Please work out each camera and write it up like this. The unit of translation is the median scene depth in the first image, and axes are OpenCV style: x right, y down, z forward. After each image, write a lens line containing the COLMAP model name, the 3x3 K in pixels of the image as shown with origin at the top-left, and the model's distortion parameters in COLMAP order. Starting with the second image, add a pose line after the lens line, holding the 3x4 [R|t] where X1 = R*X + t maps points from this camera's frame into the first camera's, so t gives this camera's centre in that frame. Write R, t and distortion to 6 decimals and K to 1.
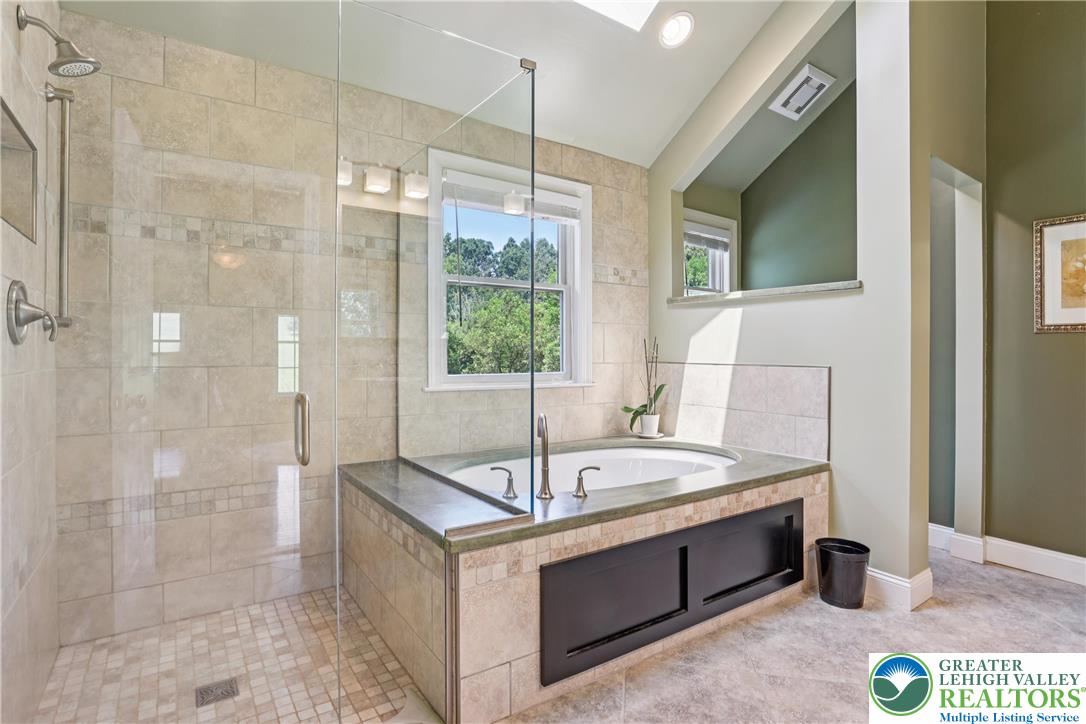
lens RADIAL K [[542.1, 0, 539.4], [0, 542.1, 362.8], [0, 0, 1]] dist [-0.063878, 0.021189]
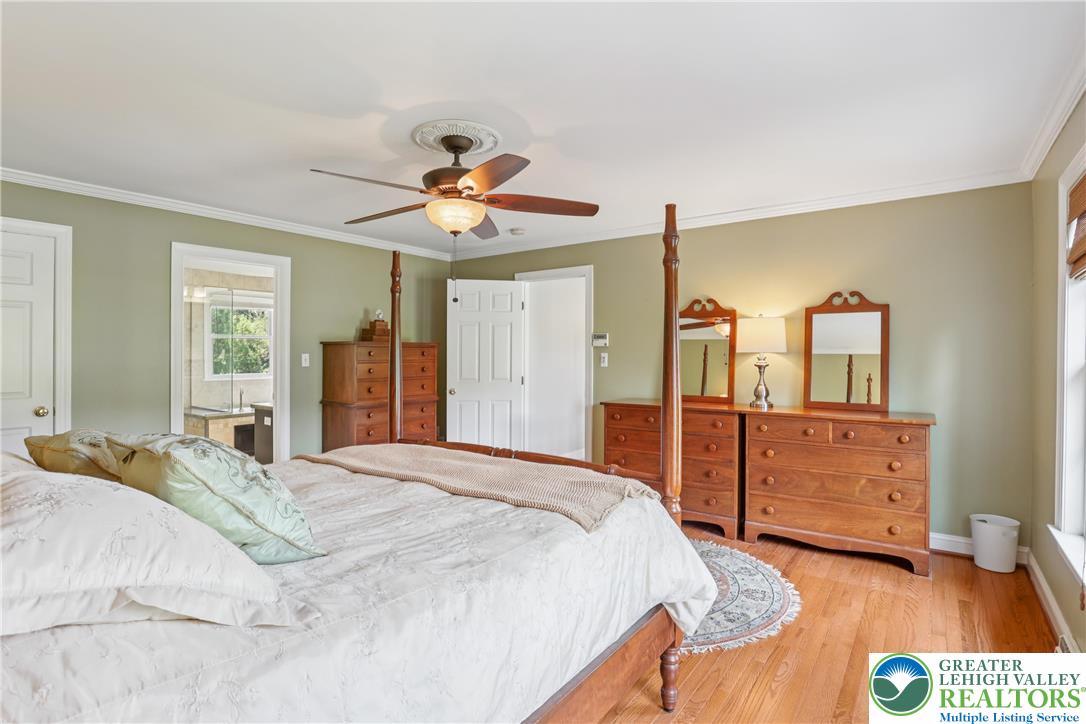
lens RADIAL K [[542.1, 0, 546.4], [0, 542.1, 357.8], [0, 0, 1]] dist [-0.063878, 0.021189]
pose [[0.944560, -0.002431, 0.328330, 0.514181], [0.003620, 0.999989, -0.003008, -0.043757], [-0.328319, 0.004029, 0.944558, -1.954468]]
